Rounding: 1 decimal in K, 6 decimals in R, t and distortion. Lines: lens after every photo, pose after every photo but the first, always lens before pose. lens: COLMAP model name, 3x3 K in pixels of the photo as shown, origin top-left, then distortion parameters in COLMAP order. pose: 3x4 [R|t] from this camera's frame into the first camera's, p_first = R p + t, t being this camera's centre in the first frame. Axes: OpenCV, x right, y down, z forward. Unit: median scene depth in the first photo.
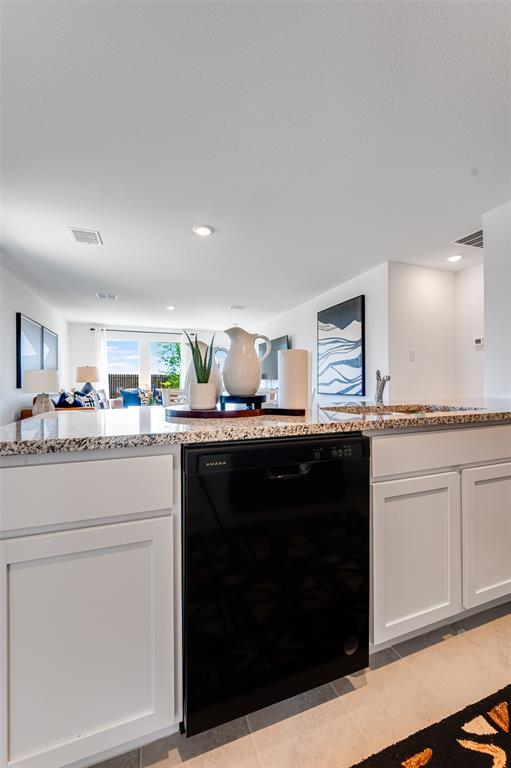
lens RADIAL K [[308.2, 0, 255.5], [0, 308.2, 384.0], [0, 0, 1]] dist [0.001162, -0.000072]
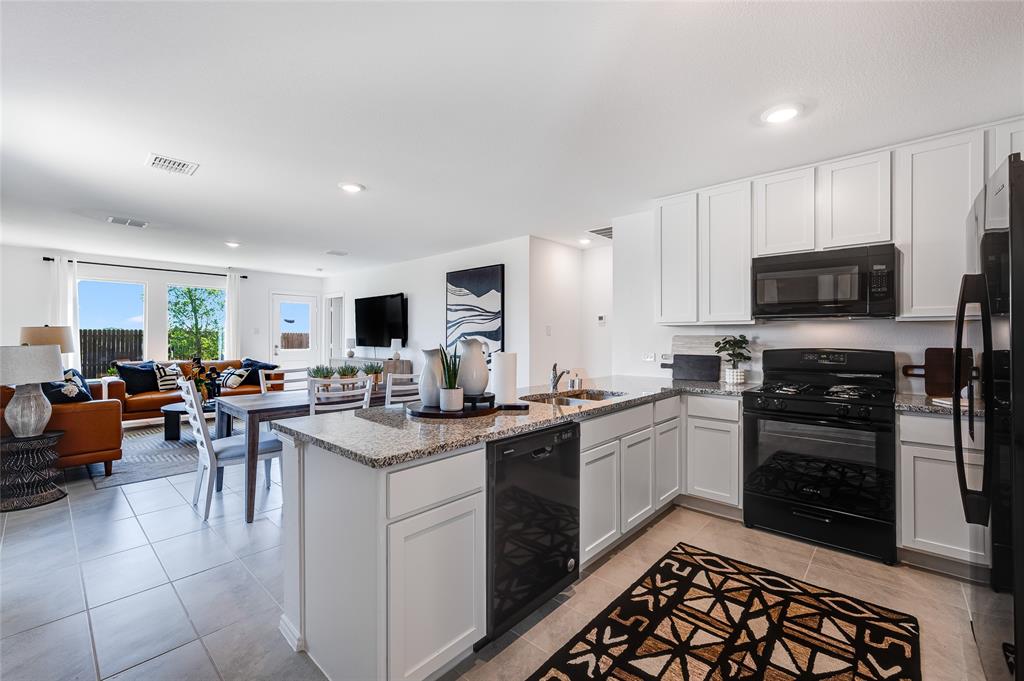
lens RADIAL K [[427.4, 0, 511.8], [0, 427.4, 334.8], [0, 0, 1]] dist [-0.002483, -0.000312]
pose [[0.889290, 0.007932, 0.457274, -0.221650], [-0.004107, 0.999948, -0.009358, -0.059116], [-0.457325, 0.006444, 0.889276, -0.173765]]
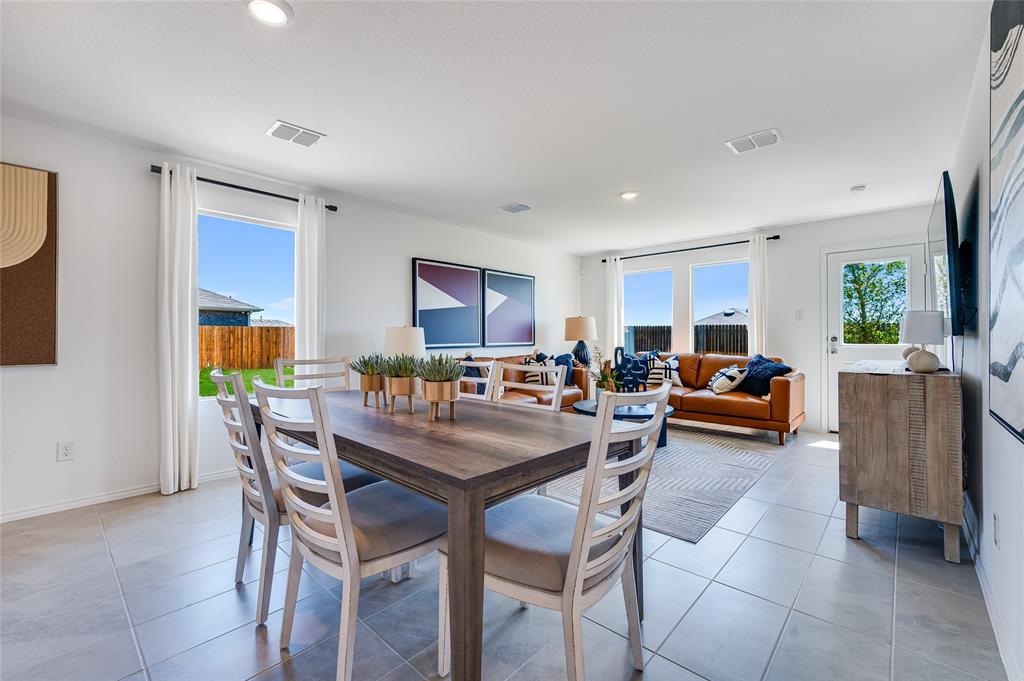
lens RADIAL K [[427.4, 0, 511.8], [0, 427.4, 334.8], [0, 0, 1]] dist [-0.002483, -0.000312]
pose [[0.450087, -0.001118, -0.892984, 0.377573], [-0.004191, 0.999986, -0.003364, -0.022754], [0.892975, 0.005256, 0.450075, 0.729747]]
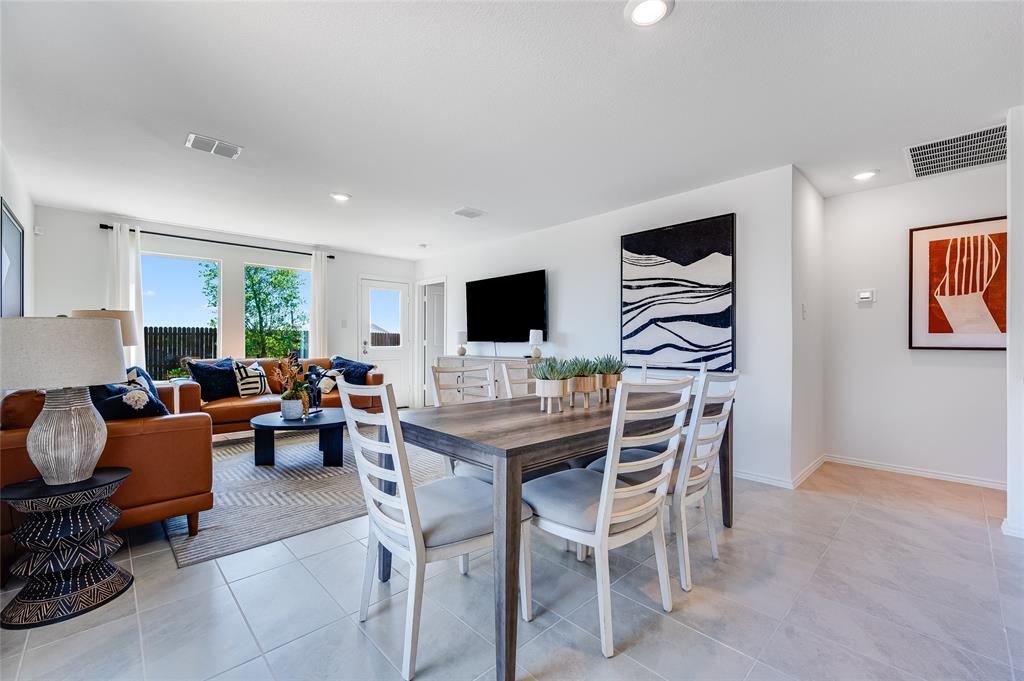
lens RADIAL K [[428.1, 0, 512.0], [0, 428.1, 340.5], [0, 0, 1]] dist [-0.002862, -0.000381]
pose [[0.919879, 0.006399, 0.392149, -0.412243], [-0.003751, 0.999965, -0.007520, -0.018119], [-0.392183, 0.005446, 0.919871, 0.365202]]
